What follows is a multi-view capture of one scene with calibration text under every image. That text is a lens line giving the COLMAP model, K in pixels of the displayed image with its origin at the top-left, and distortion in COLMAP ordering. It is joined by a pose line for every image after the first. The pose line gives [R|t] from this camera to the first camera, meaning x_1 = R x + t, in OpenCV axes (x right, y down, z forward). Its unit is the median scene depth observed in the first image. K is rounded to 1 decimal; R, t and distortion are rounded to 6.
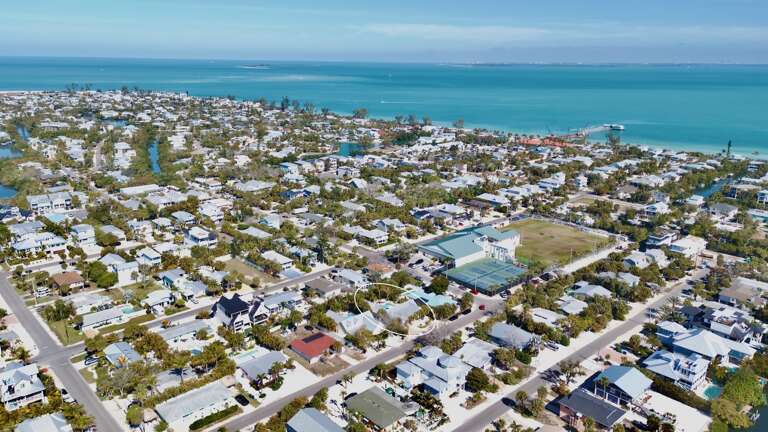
lens RADIAL K [[569.2, 0, 382.1], [0, 569.2, 216.4], [0, 0, 1]] dist [0.065193, -0.003789]
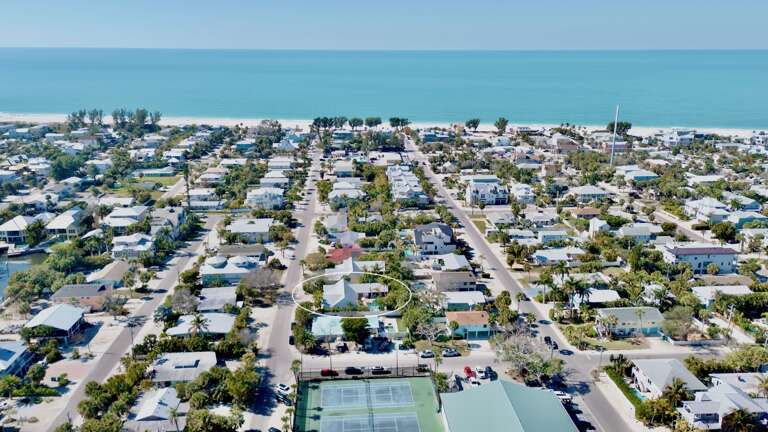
lens RADIAL K [[569.2, 0, 382.1], [0, 569.2, 216.4], [0, 0, 1]] dist [0.065193, -0.003789]
pose [[-0.615545, 0.220100, -0.756743, 0.476393], [-0.218629, 0.874833, 0.432283, -0.242178], [0.757169, 0.431536, -0.490379, 1.114595]]
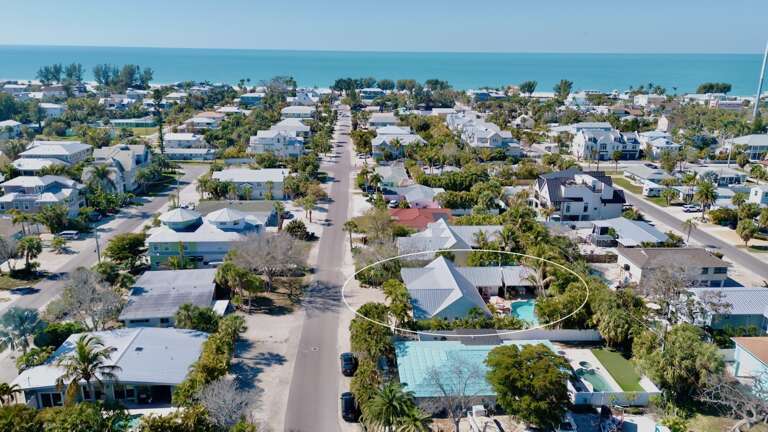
lens RADIAL K [[569.2, 0, 382.1], [0, 569.2, 216.4], [0, 0, 1]] dist [0.065193, -0.003789]
pose [[-0.630698, 0.213686, -0.746028, 0.262243], [-0.223807, 0.870408, 0.438521, -0.024871], [0.743055, 0.443540, -0.501140, 0.903298]]
